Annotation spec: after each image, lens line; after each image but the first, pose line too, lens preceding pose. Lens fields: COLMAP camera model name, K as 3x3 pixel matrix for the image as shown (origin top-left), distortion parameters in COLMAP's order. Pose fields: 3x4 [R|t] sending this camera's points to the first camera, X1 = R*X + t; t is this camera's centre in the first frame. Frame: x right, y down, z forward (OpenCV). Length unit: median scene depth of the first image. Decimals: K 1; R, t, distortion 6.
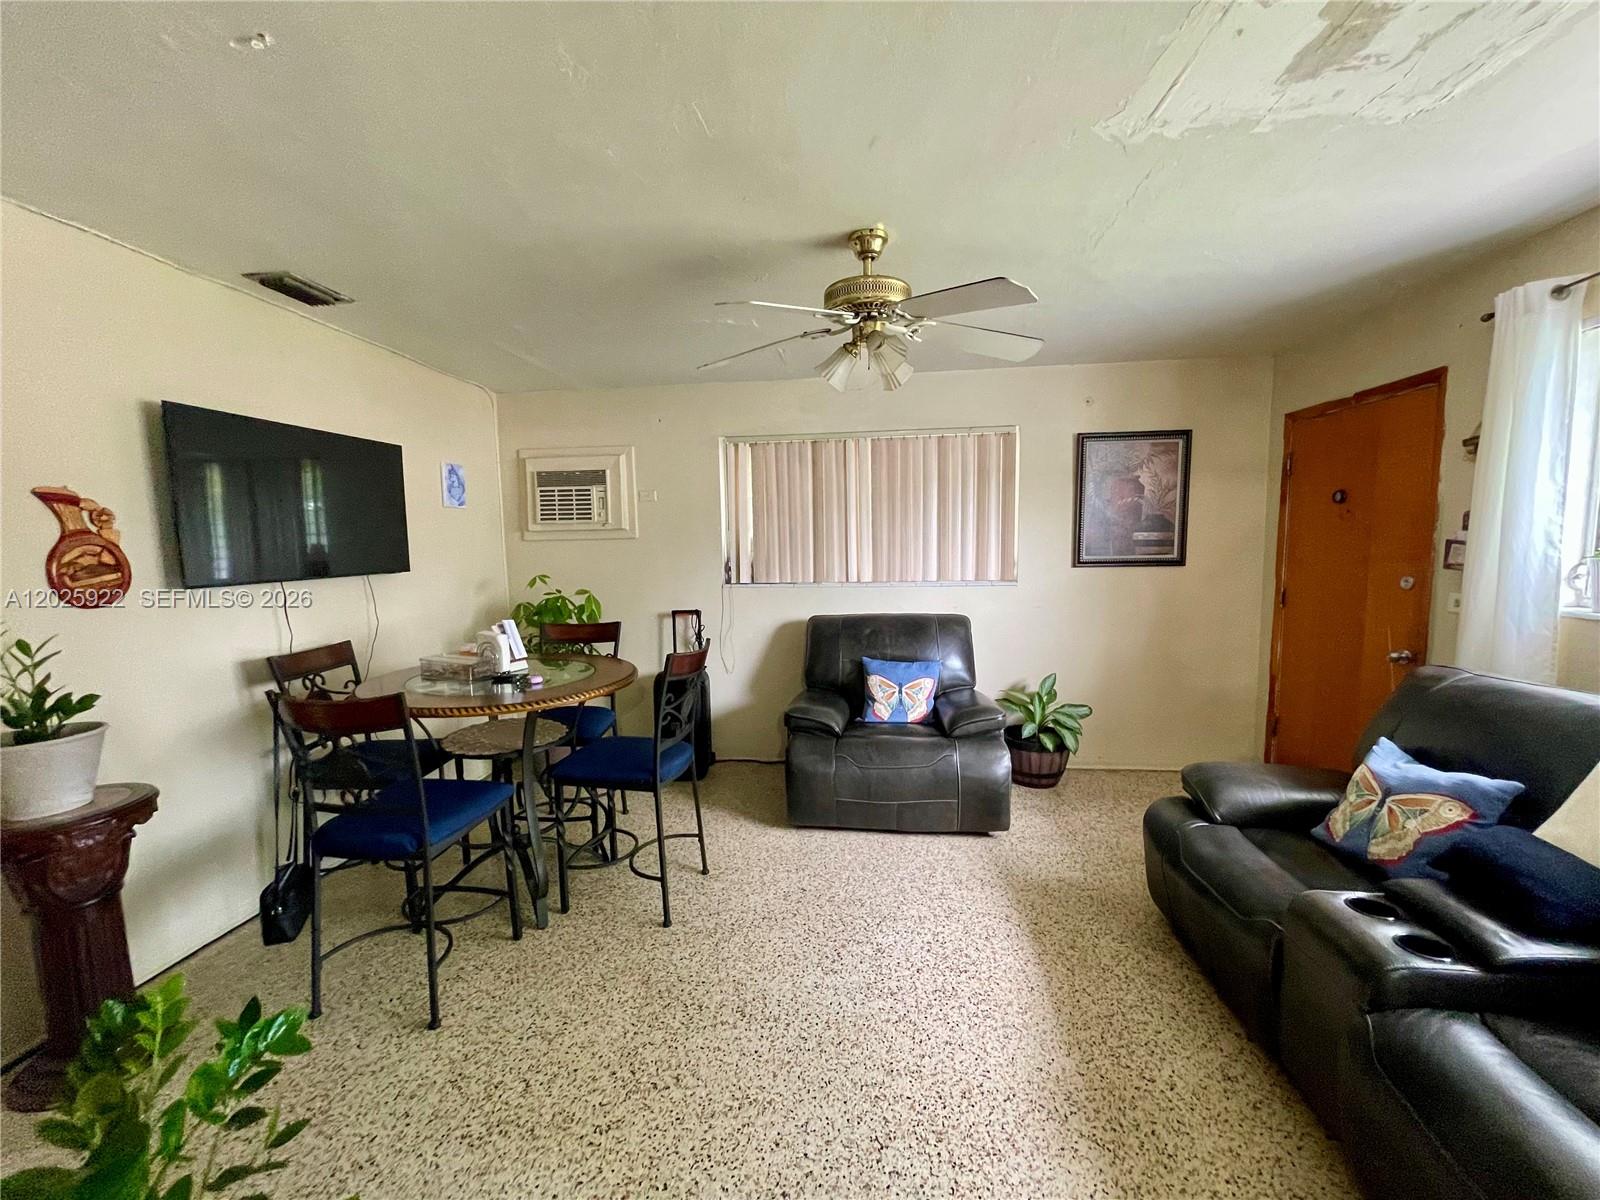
lens RADIAL K [[643.4, 0, 795.4], [0, 643.4, 607.5], [0, 0, 1]] dist [-0.004845, 0.000603]
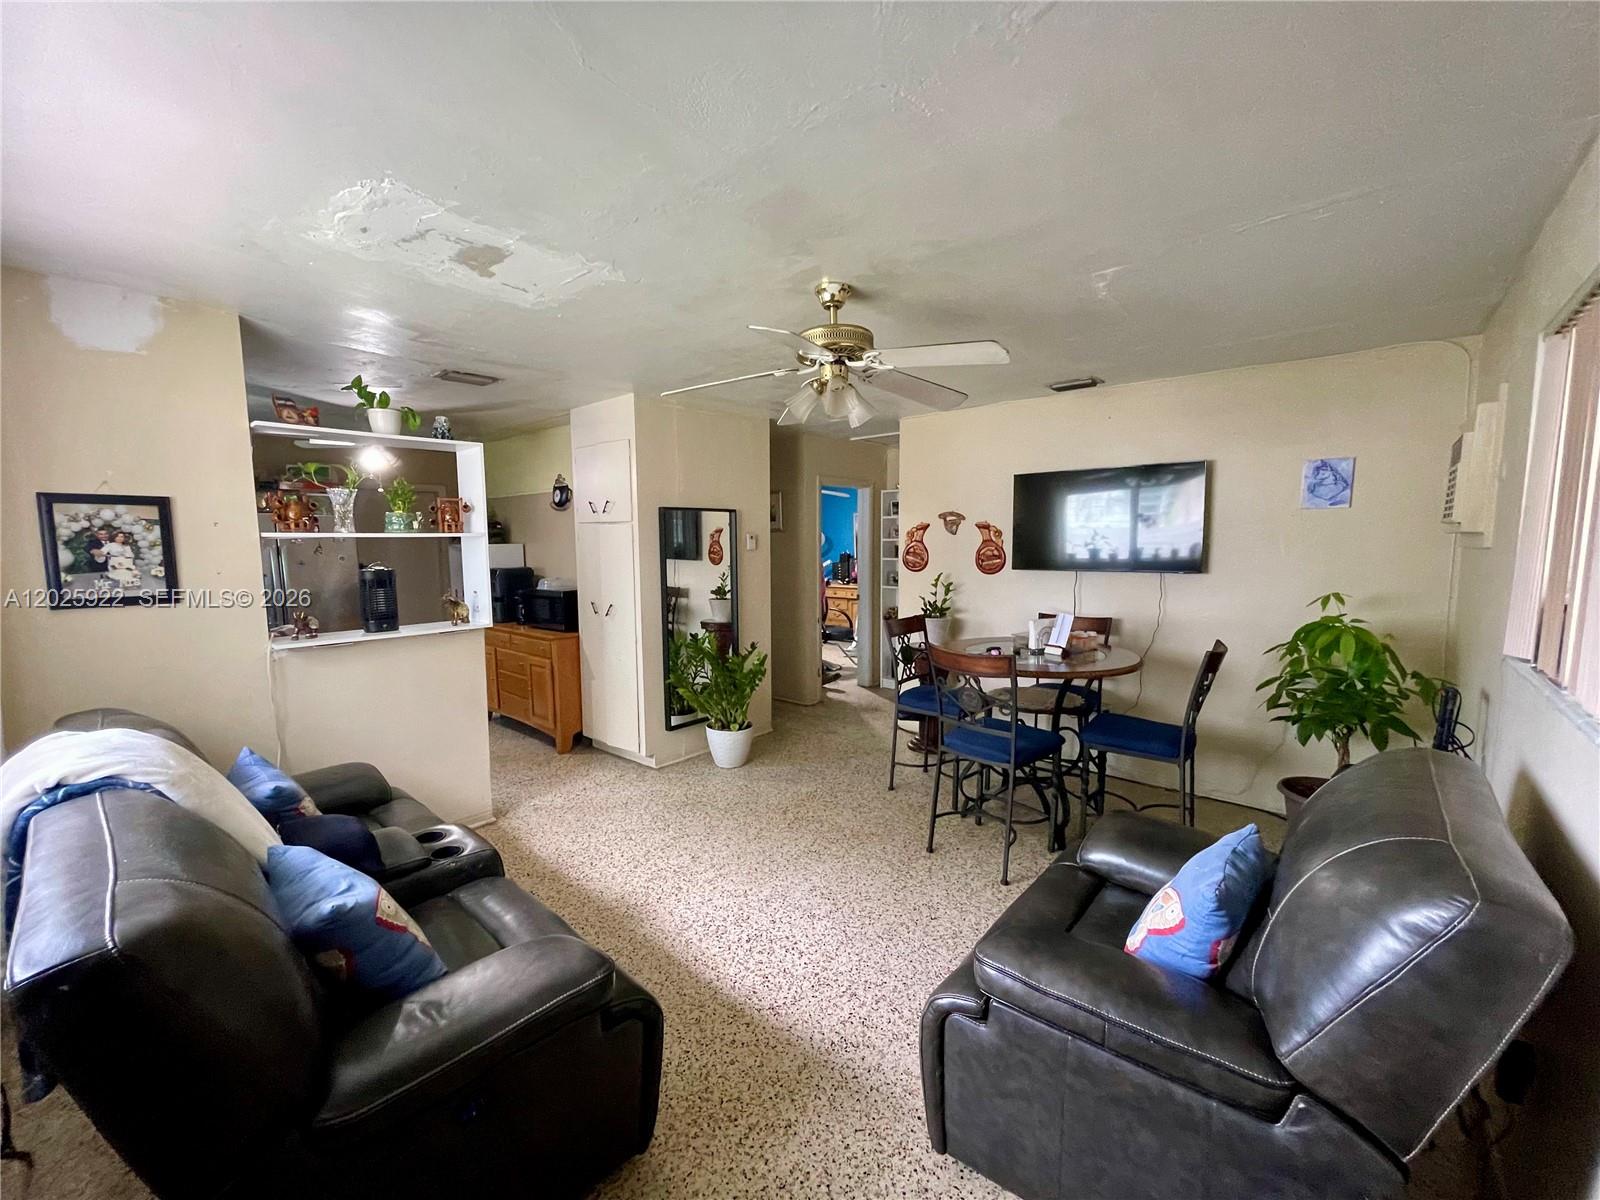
lens RADIAL K [[643.4, 0, 795.4], [0, 643.4, 607.5], [0, 0, 1]] dist [-0.004845, 0.000603]
pose [[-0.561828, 0.106070, -0.820426, 1.133232], [-0.070247, 0.982047, 0.175070, -0.228740], [0.824266, 0.155992, -0.544290, 1.661104]]
